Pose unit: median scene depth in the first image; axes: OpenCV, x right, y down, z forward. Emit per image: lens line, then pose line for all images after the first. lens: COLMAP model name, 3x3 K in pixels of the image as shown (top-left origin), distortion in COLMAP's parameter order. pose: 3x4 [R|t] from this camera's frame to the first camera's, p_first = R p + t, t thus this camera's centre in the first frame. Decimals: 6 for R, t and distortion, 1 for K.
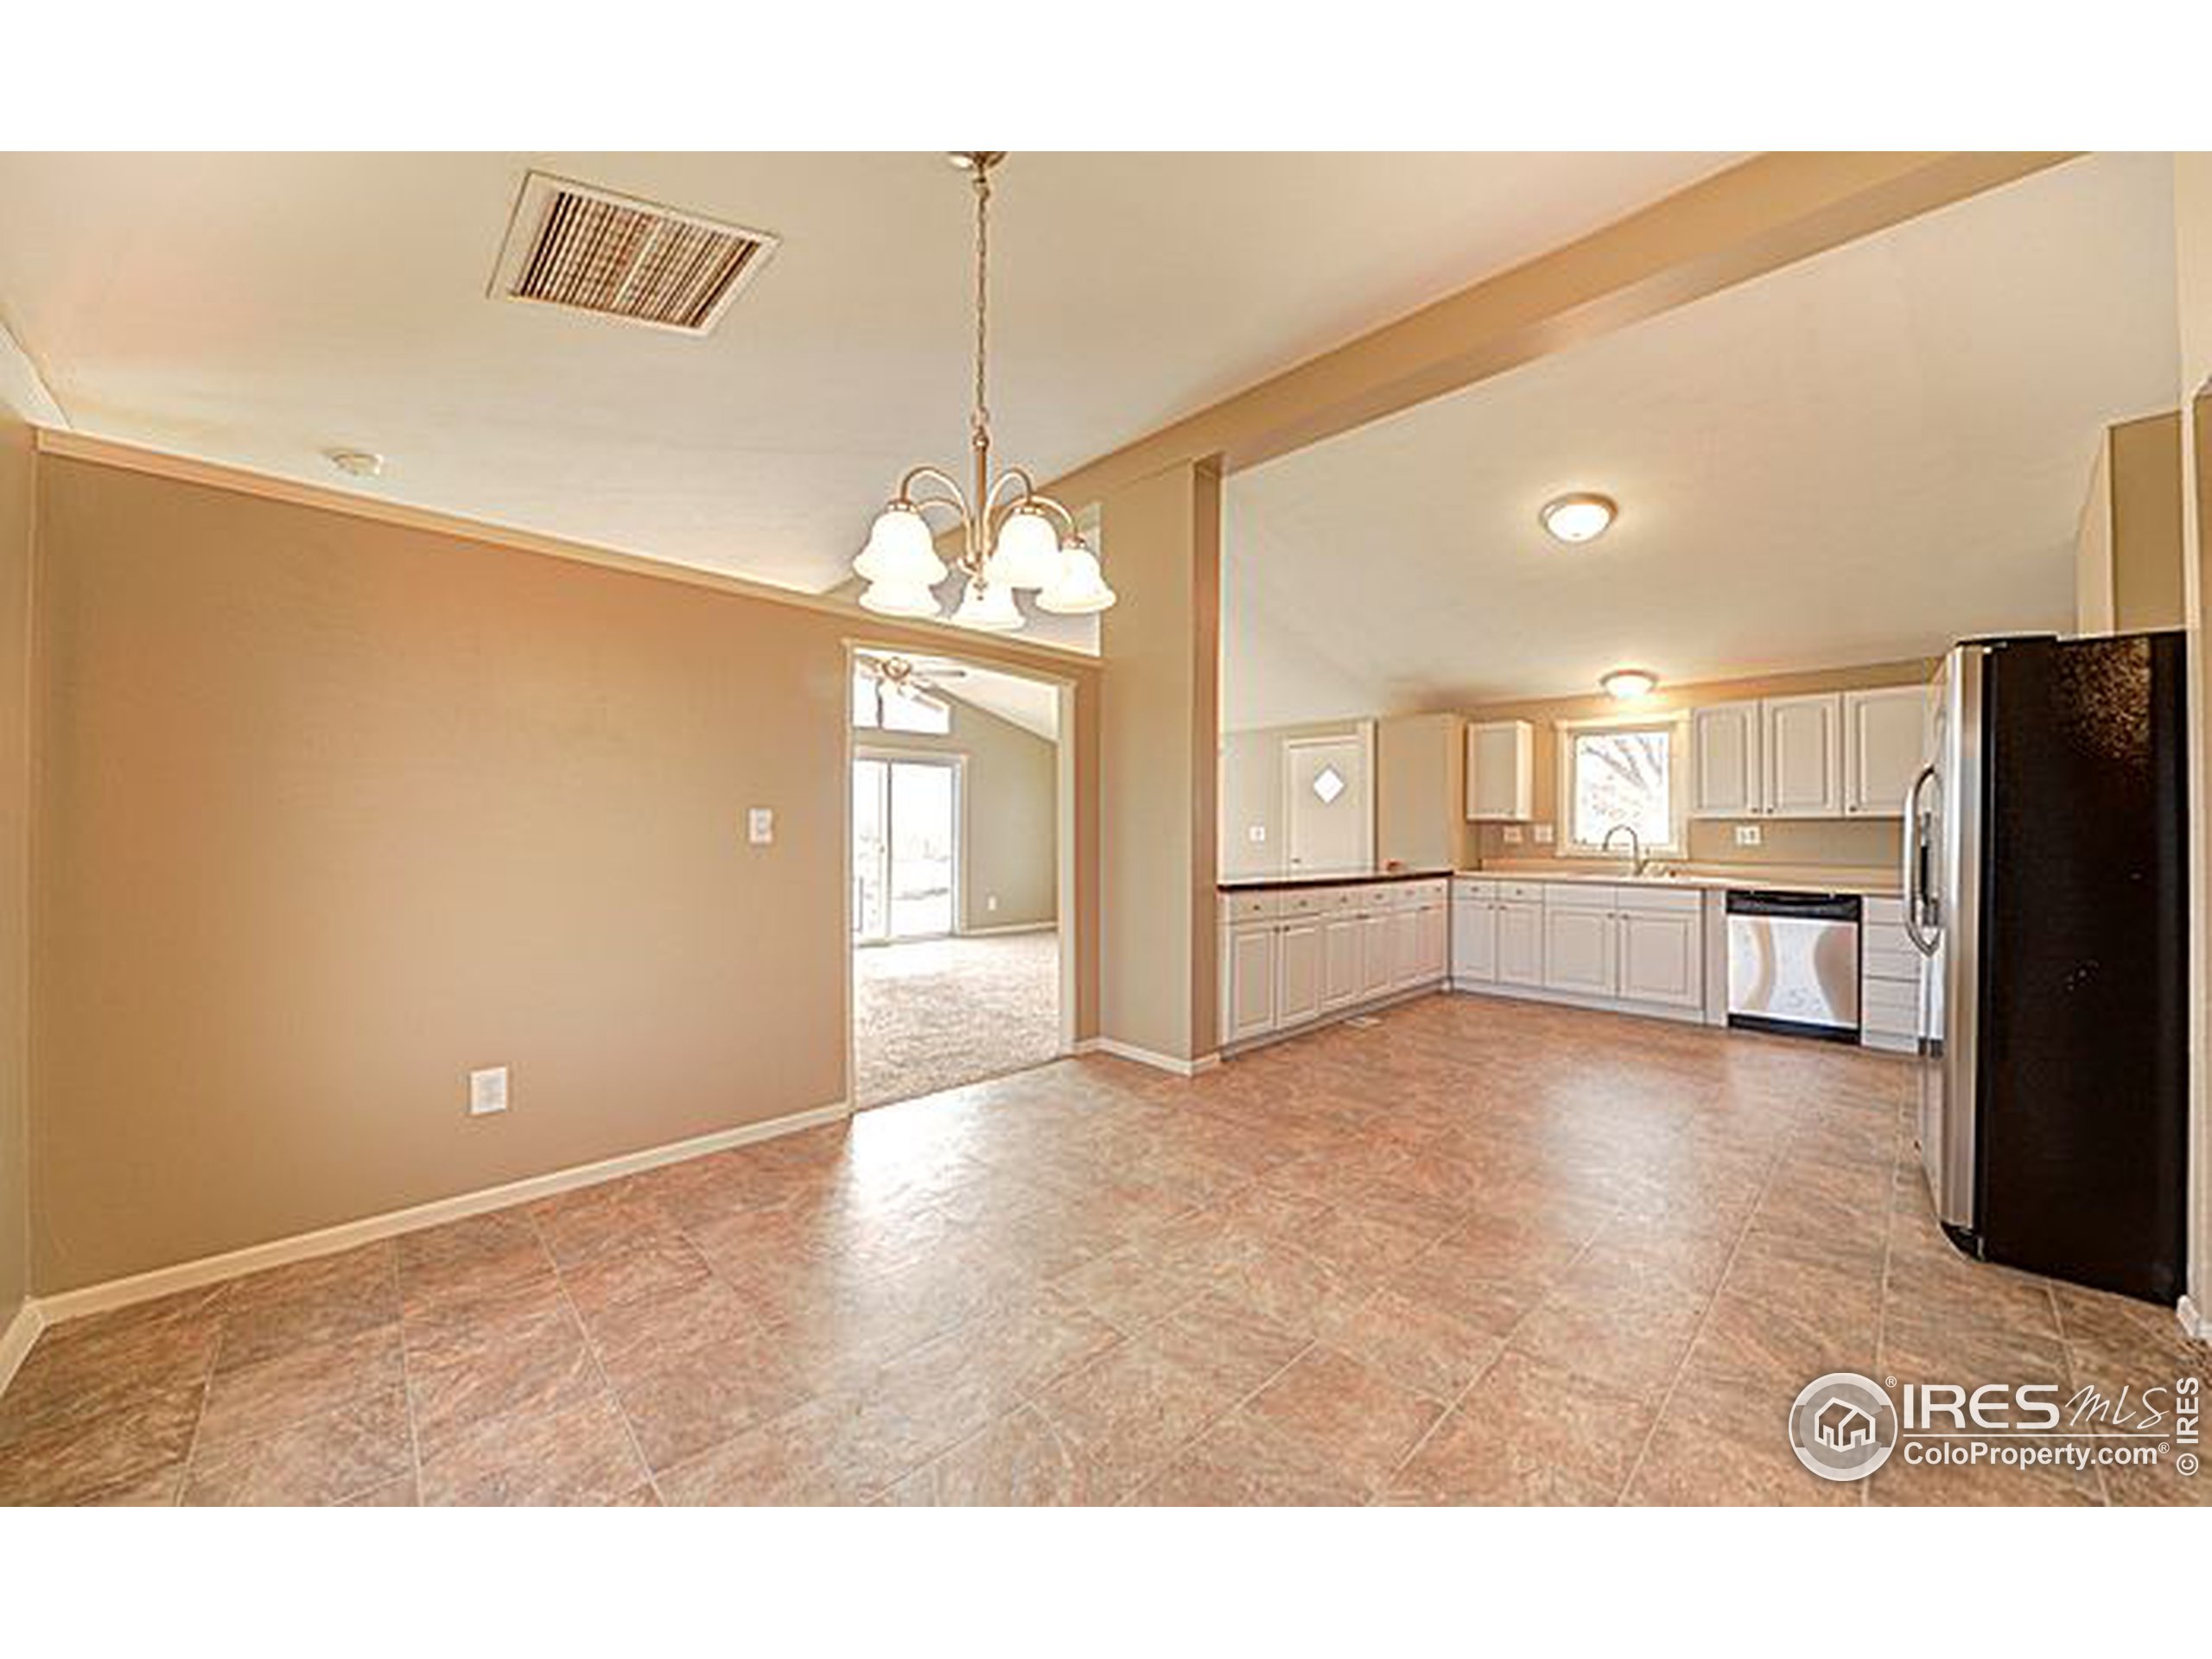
lens RADIAL K [[806.6, 0, 1119.5], [0, 806.6, 842.1], [0, 0, 1]] dist [-0.009924, 0.000256]
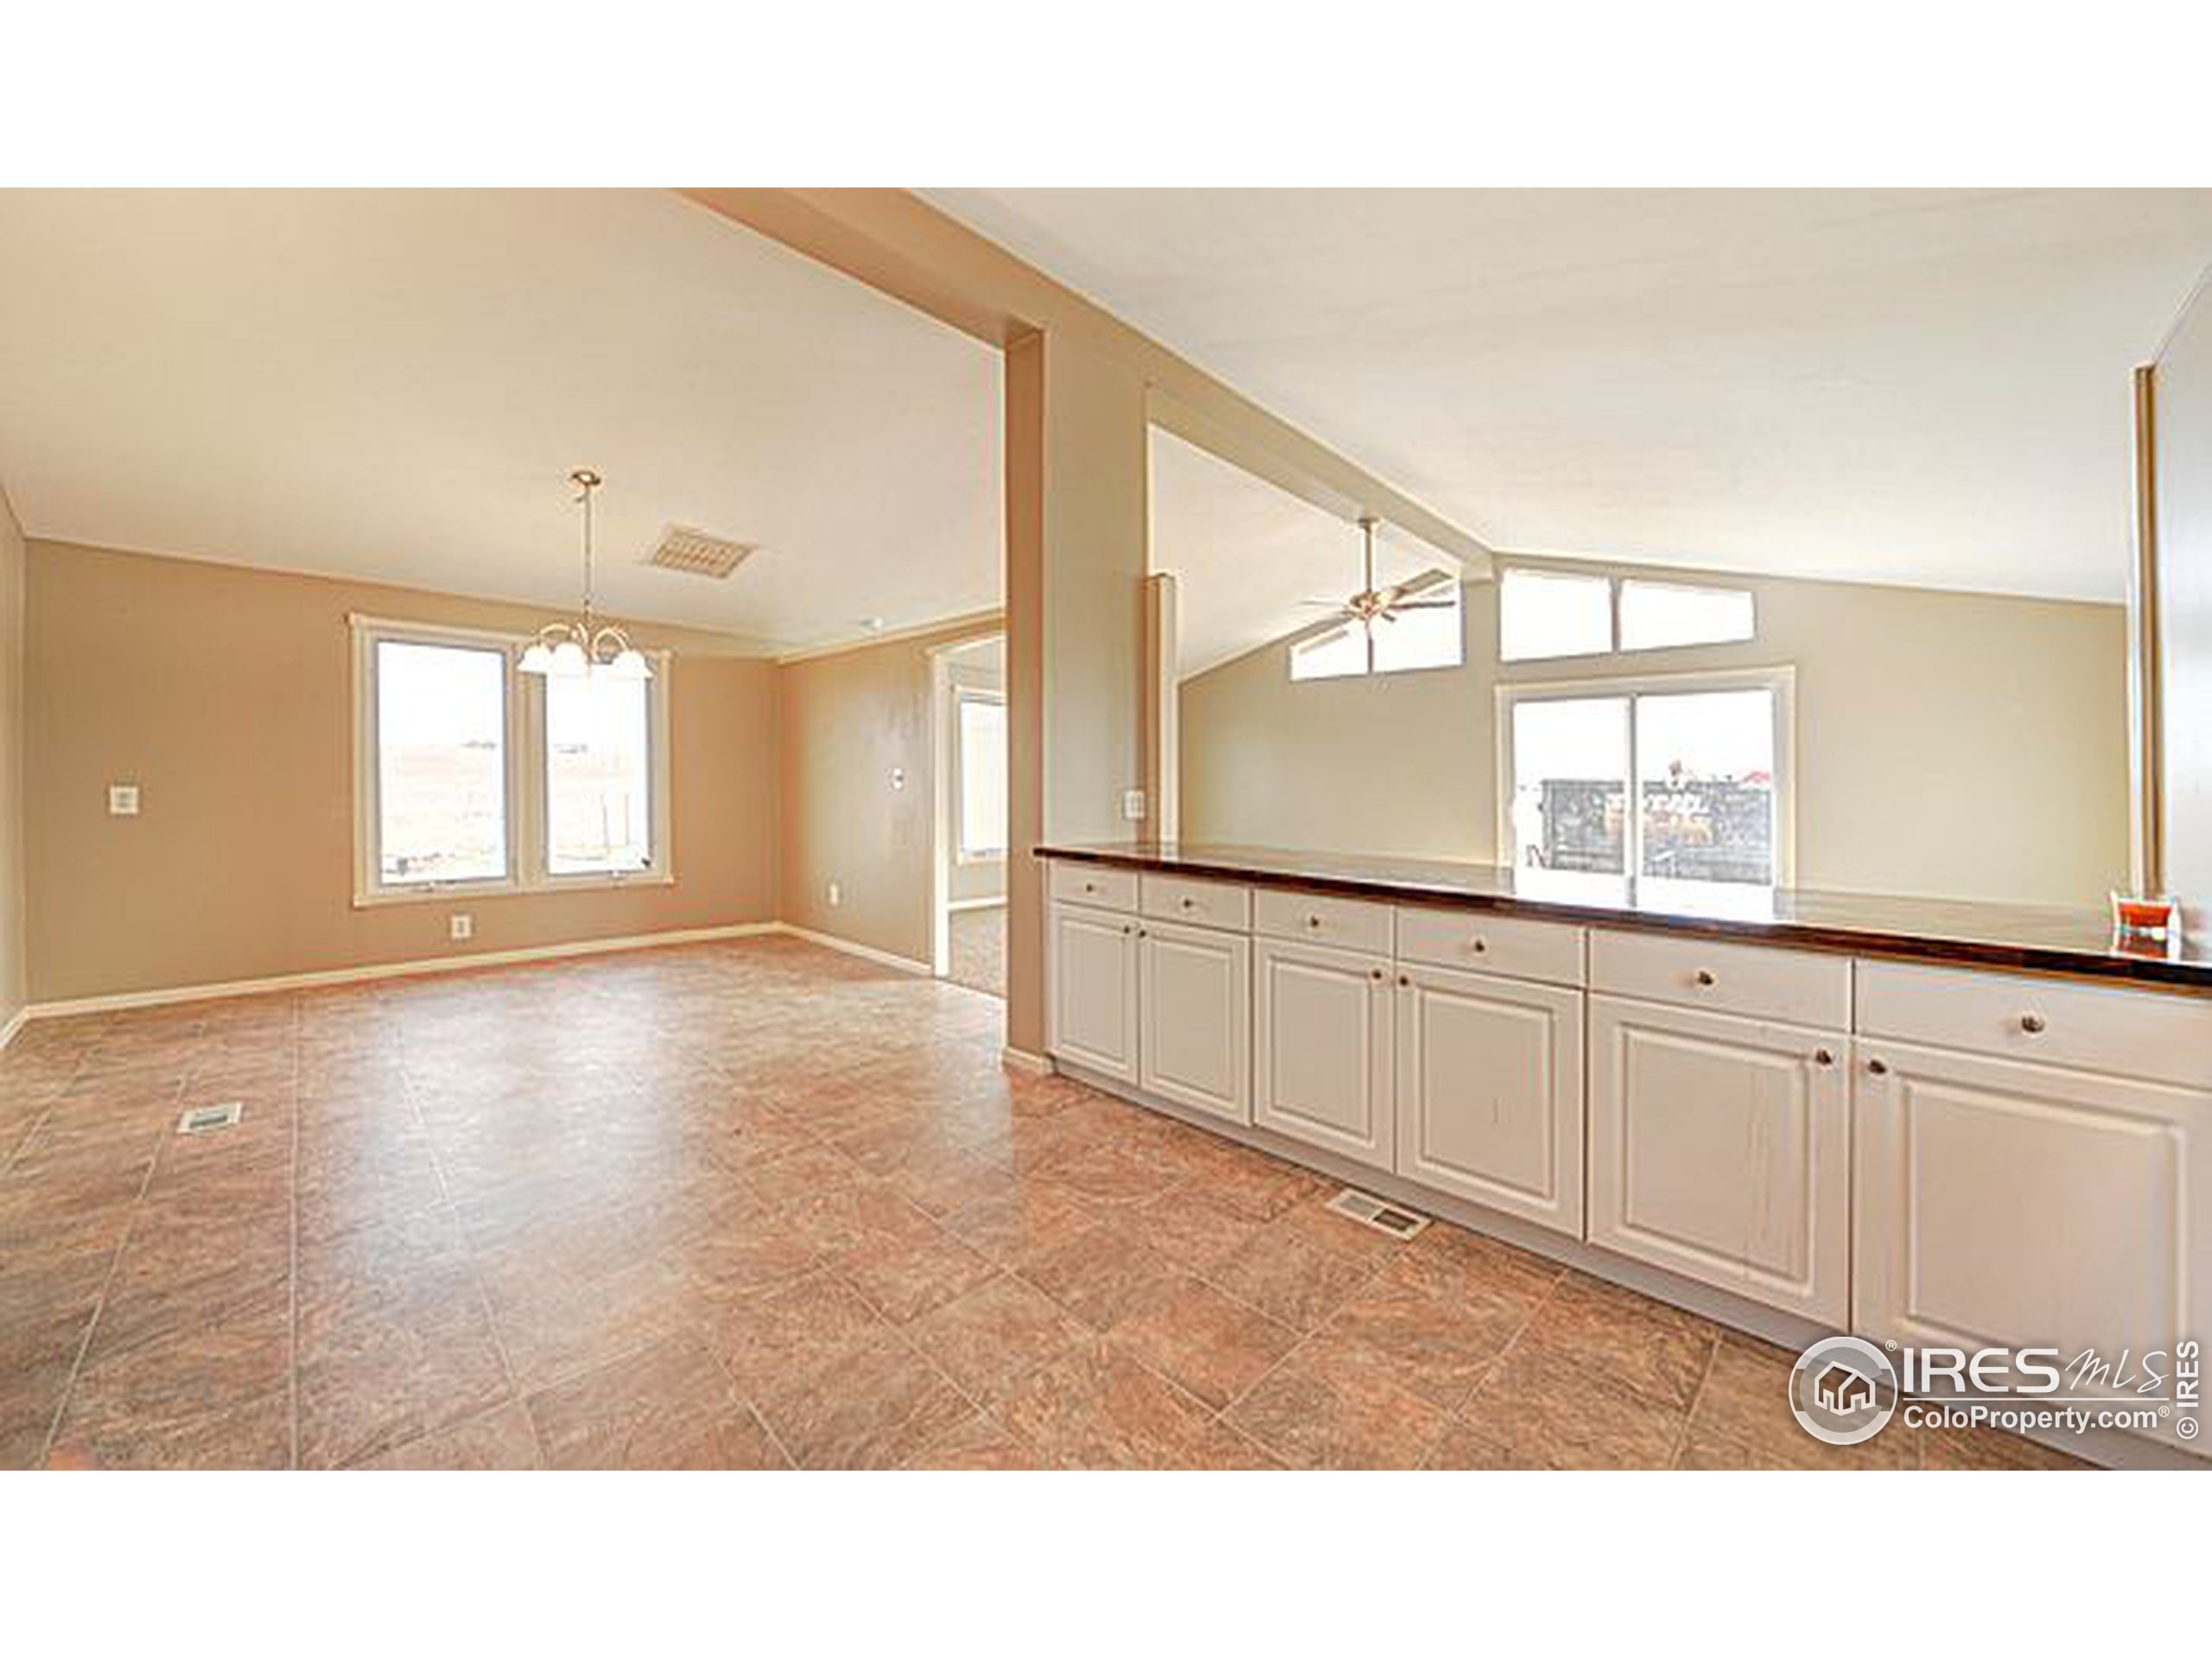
lens RADIAL K [[806.6, 0, 1091.9], [0, 806.6, 813.3], [0, 0, 1]] dist [-0.009924, 0.000256]
pose [[-0.000513, 0.027285, -0.999628, 0.675380], [-0.022464, 0.999375, 0.027289, -0.003126], [0.999748, 0.022470, 0.000101, 0.771858]]
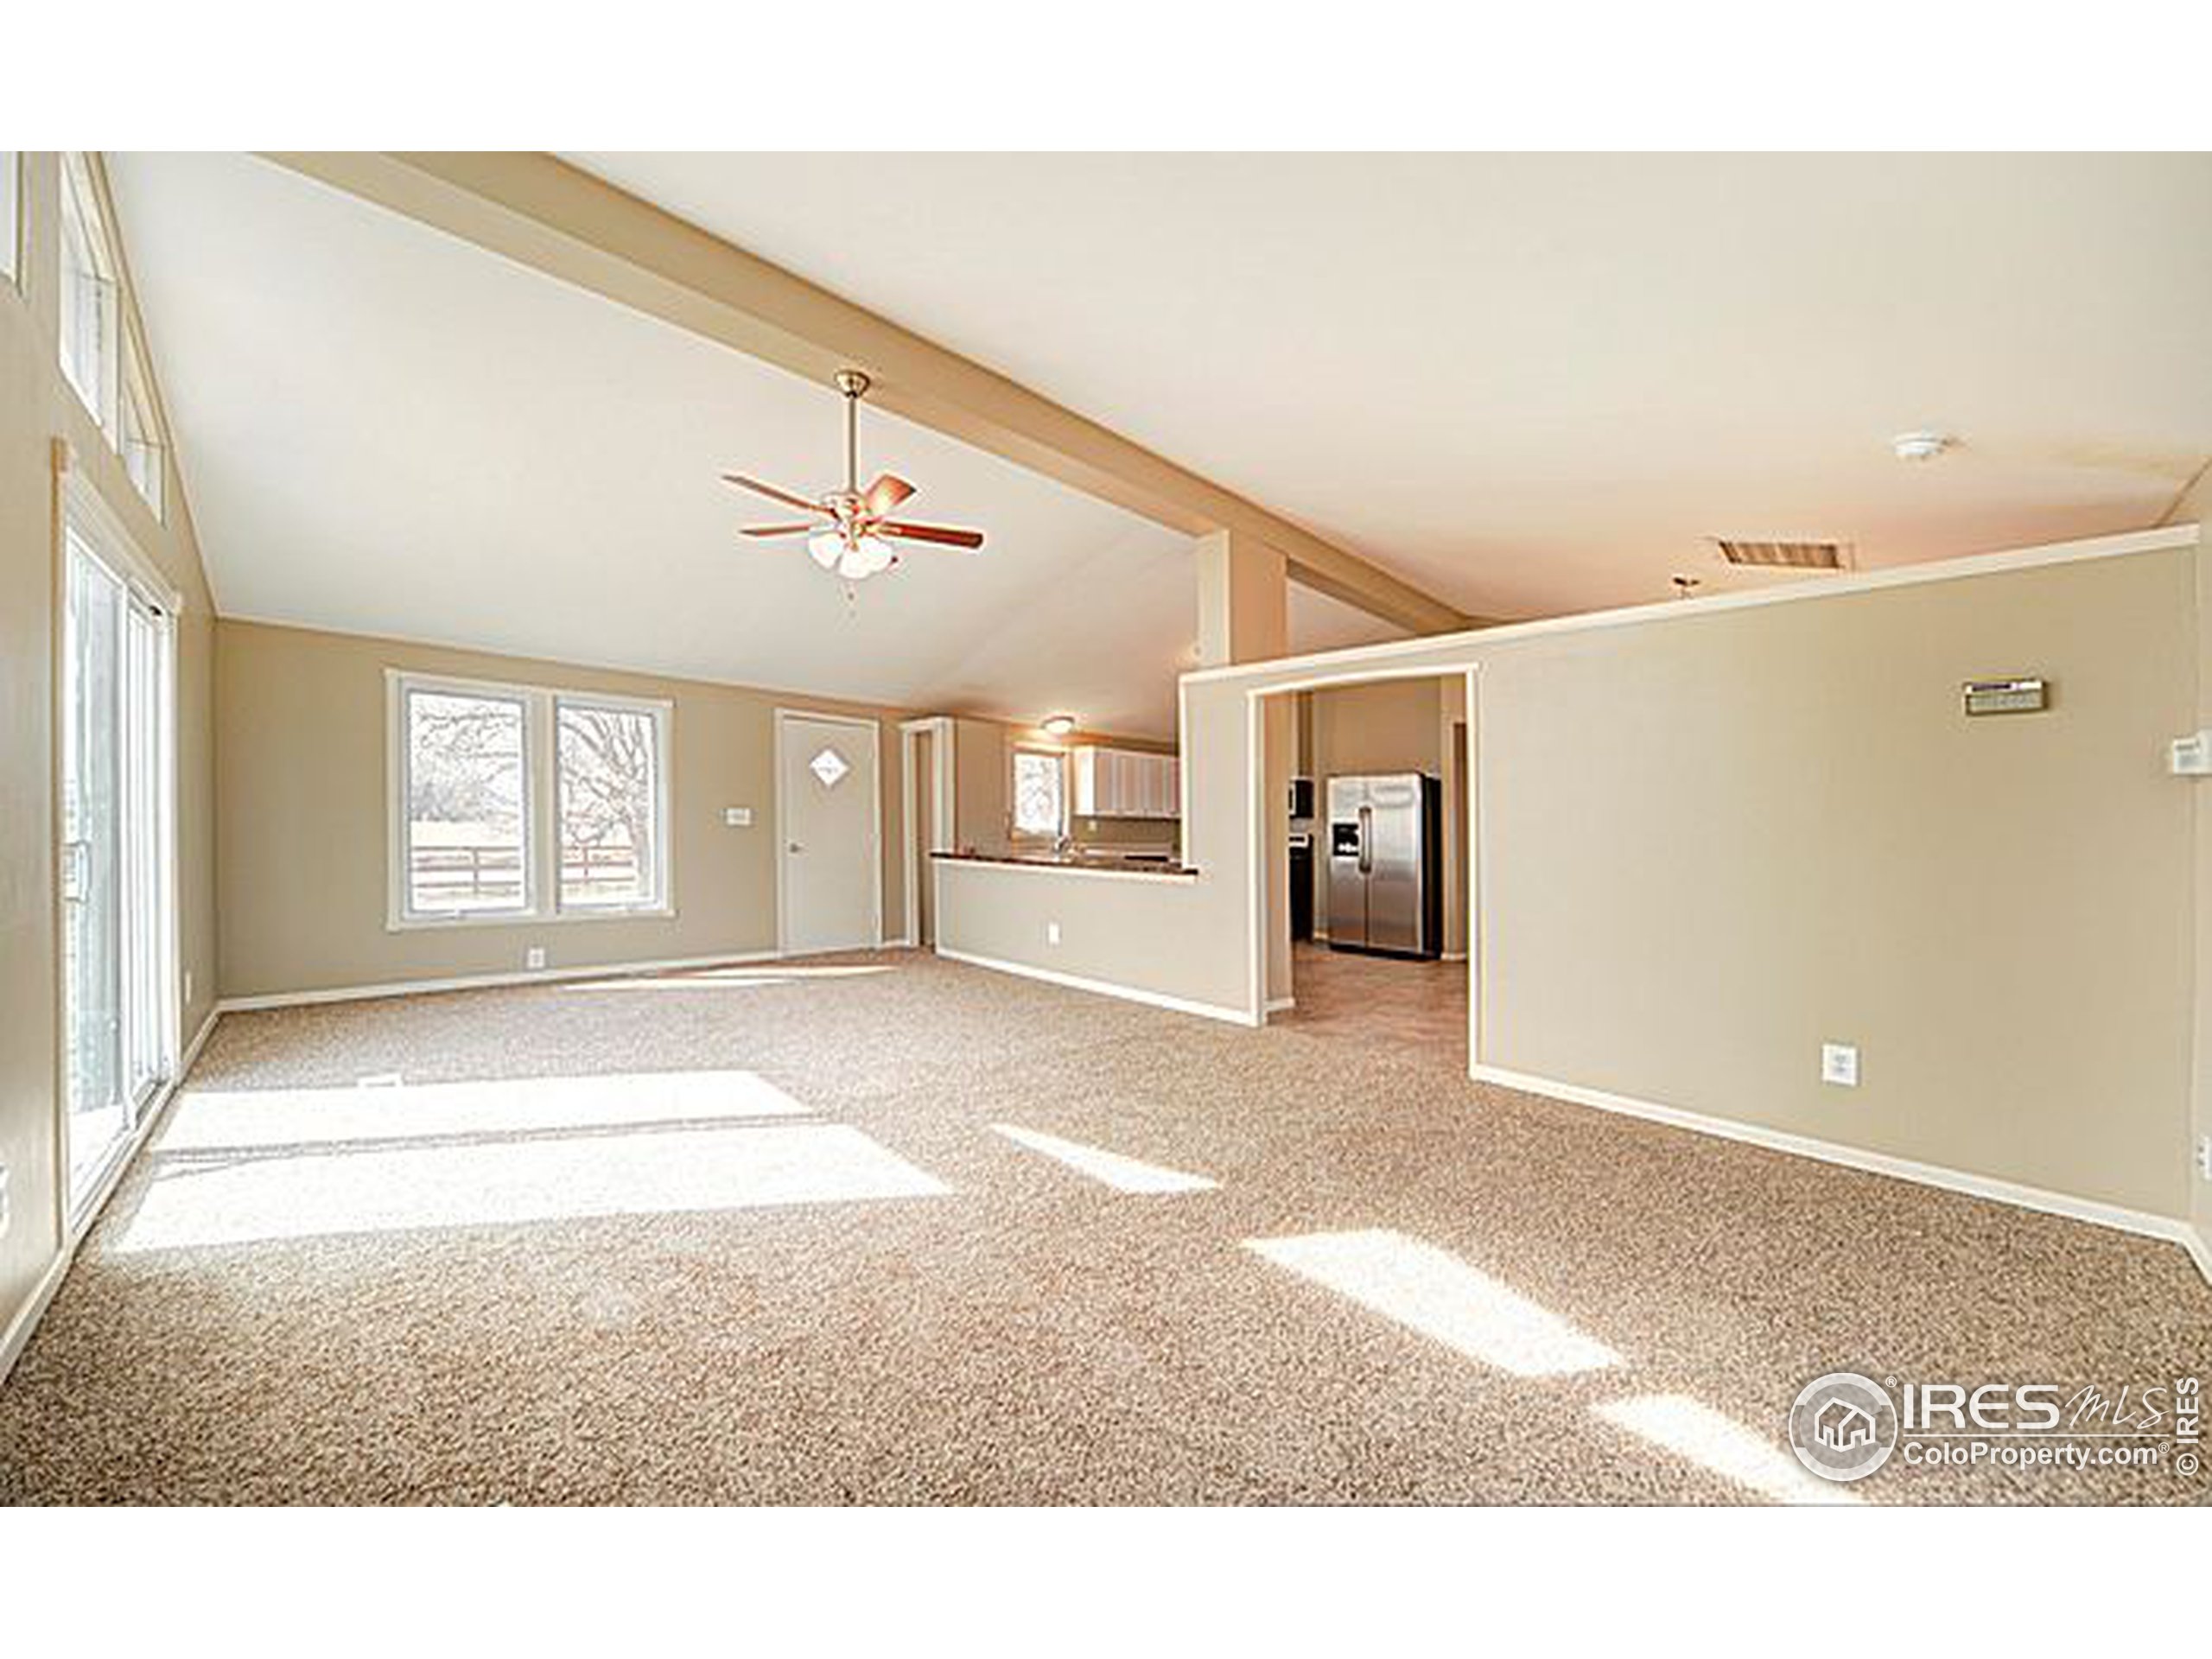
lens RADIAL K [[773.0, 0, 1128.1], [0, 773.0, 827.9], [0, 0, 1]] dist [-0.012746, -0.000860]
pose [[0.012552, -0.007565, 0.999893, -0.838712], [-0.013709, 0.999876, 0.007737, -0.015431], [-0.999827, -0.013804, 0.012446, 0.854220]]
